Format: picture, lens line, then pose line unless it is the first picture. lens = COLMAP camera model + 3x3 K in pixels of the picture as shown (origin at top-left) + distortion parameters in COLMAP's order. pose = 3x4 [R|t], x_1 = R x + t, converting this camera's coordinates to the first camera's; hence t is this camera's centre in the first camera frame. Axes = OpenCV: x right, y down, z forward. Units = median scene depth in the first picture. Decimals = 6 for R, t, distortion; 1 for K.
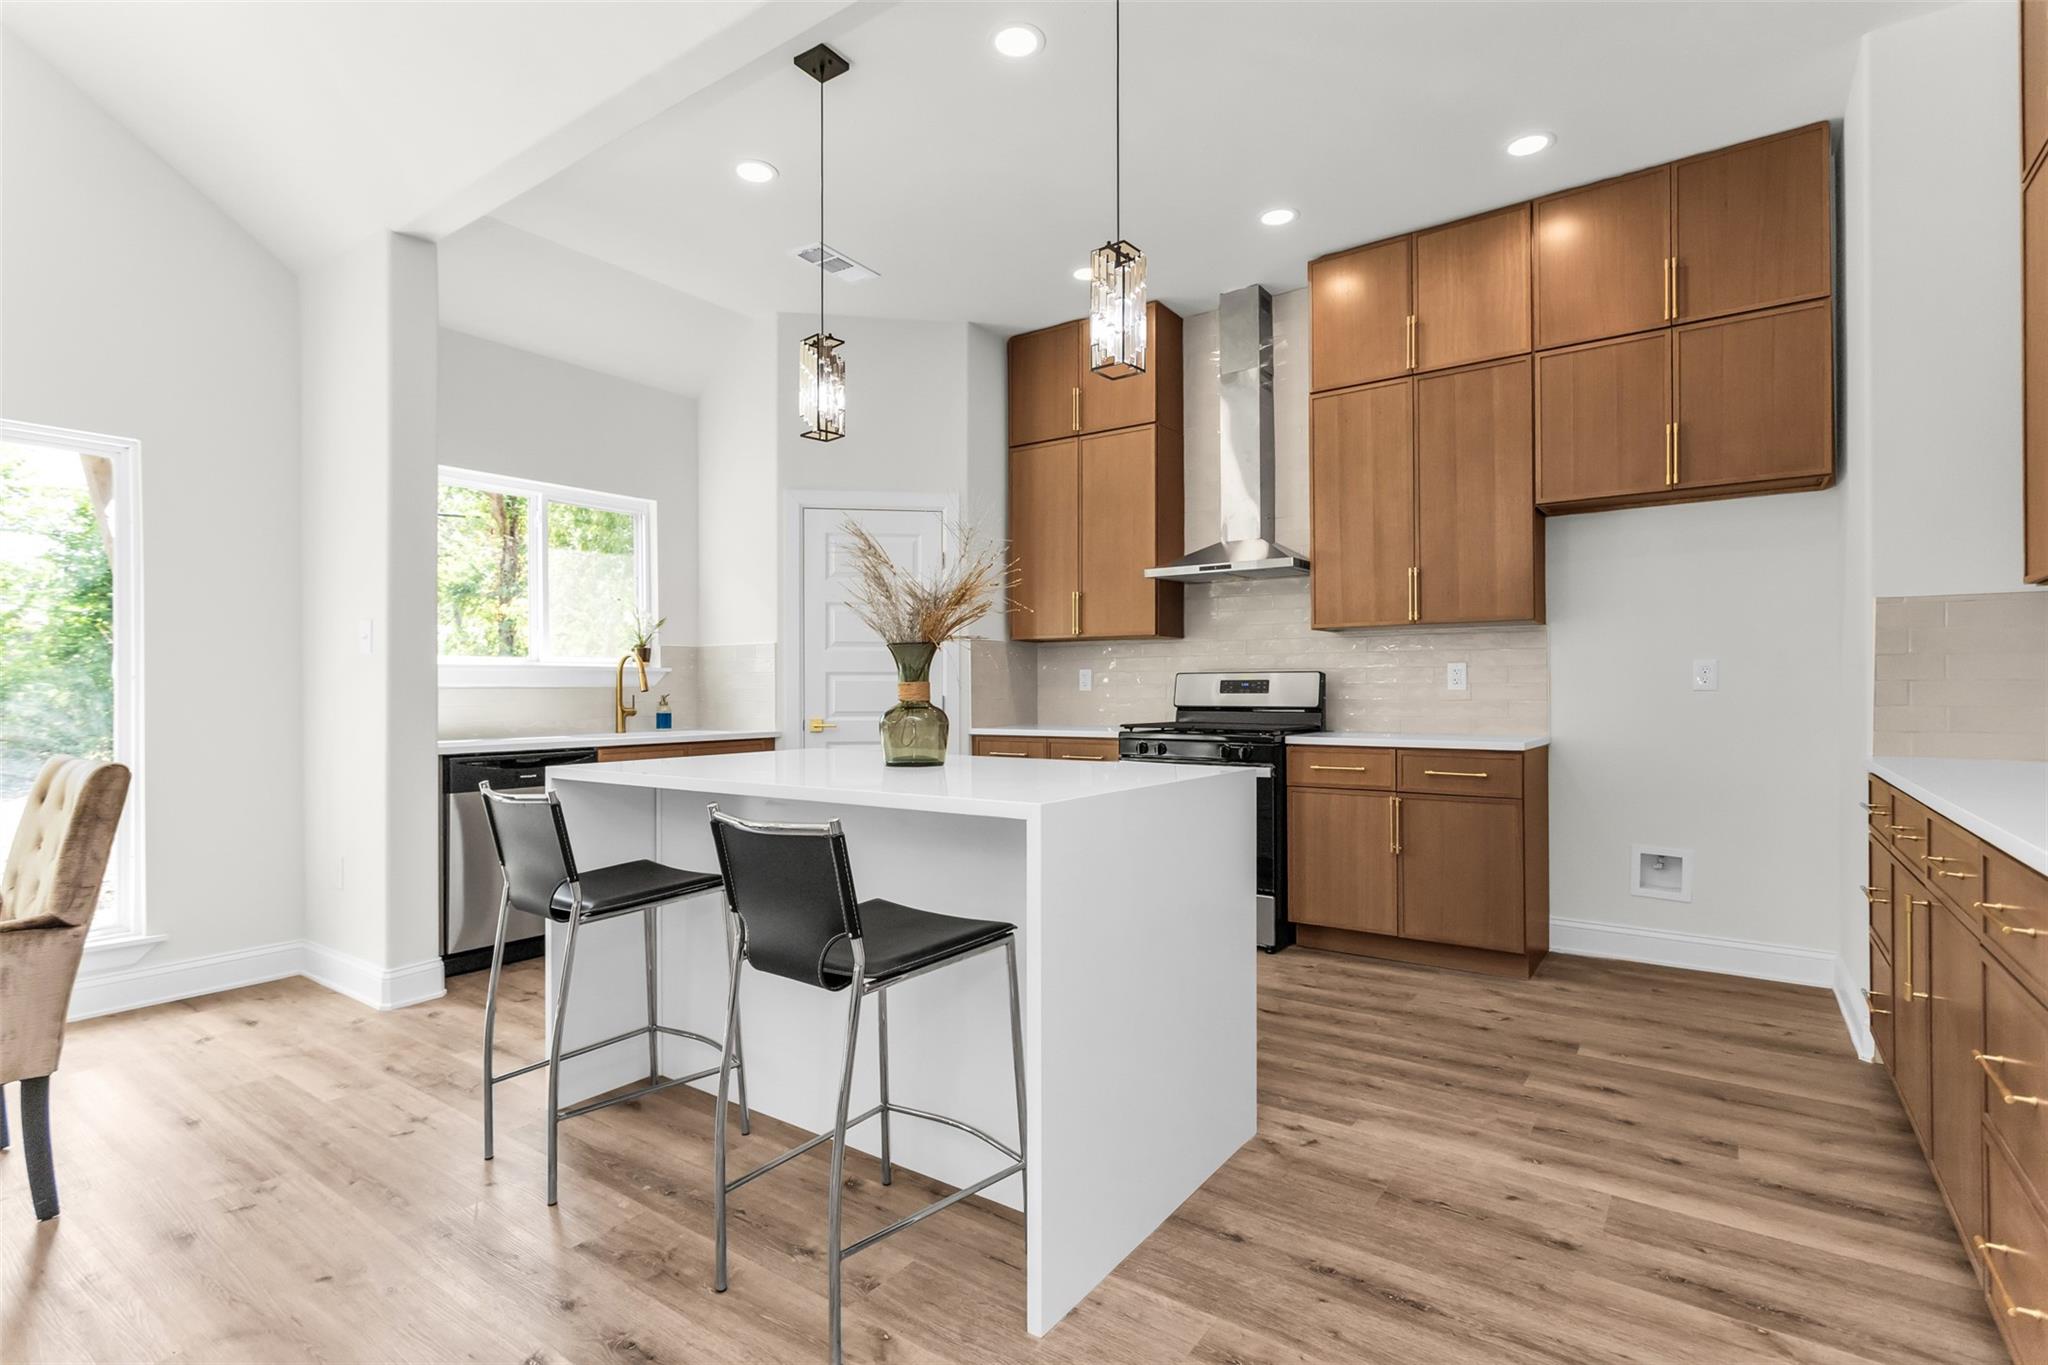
lens RADIAL K [[985.7, 0, 1020.2], [0, 985.7, 681.9], [0, 0, 1]] dist [0.000680, 0.002991]
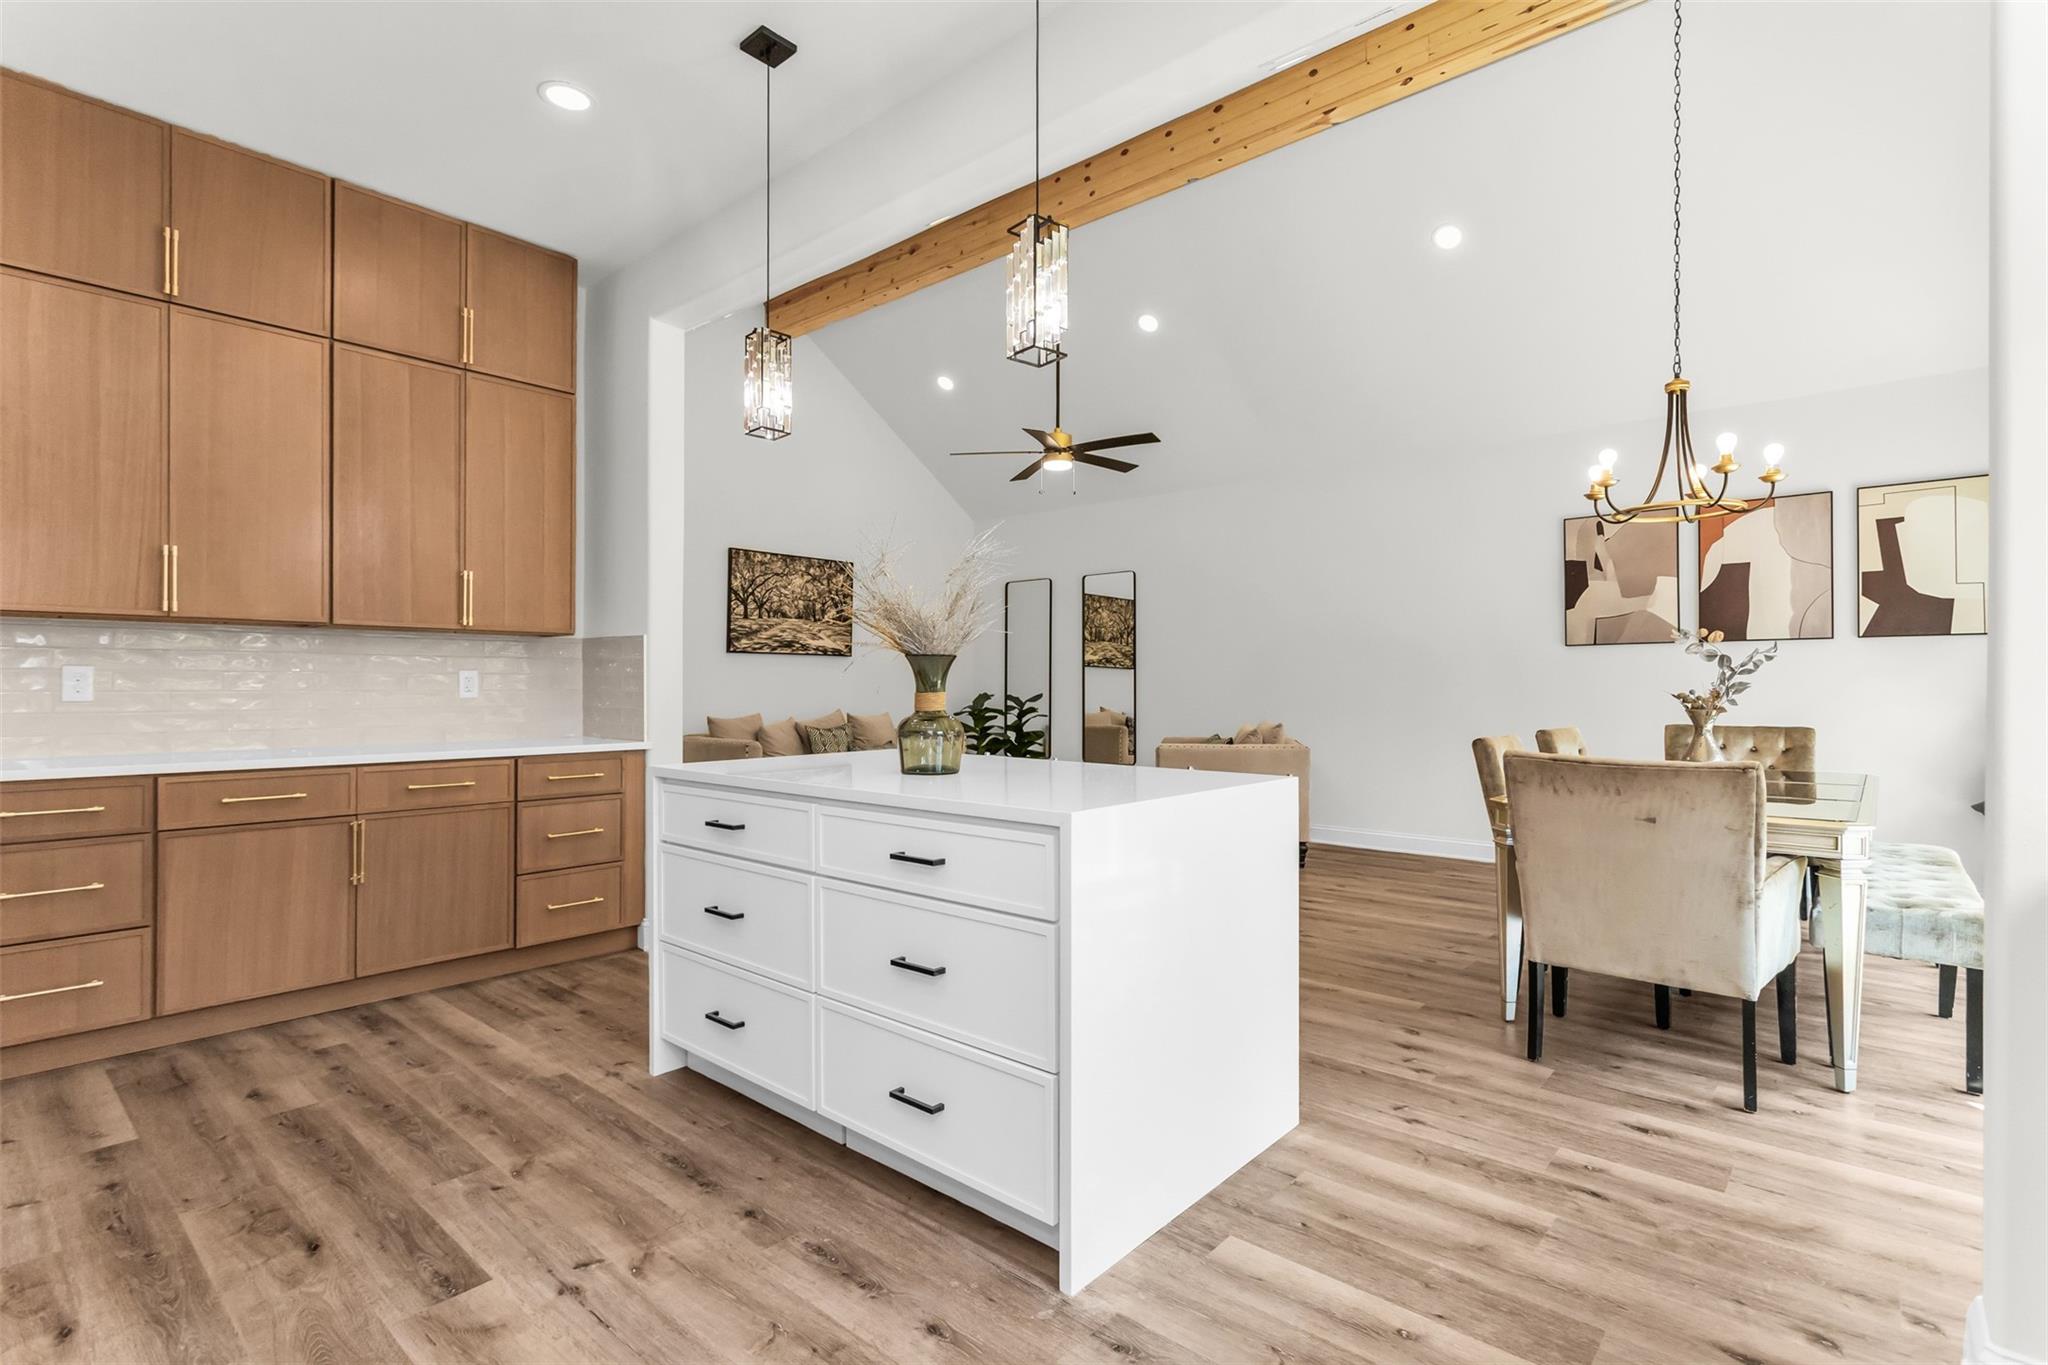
lens RADIAL K [[985.7, 0, 1026.2], [0, 985.7, 674.7], [0, 0, 1]] dist [0.000680, 0.002991]
pose [[-0.995725, 0.003588, 0.092301, -0.190035], [0.001932, 0.999836, -0.018032, 0.000367], [-0.092350, -0.017776, -0.995568, 1.274448]]
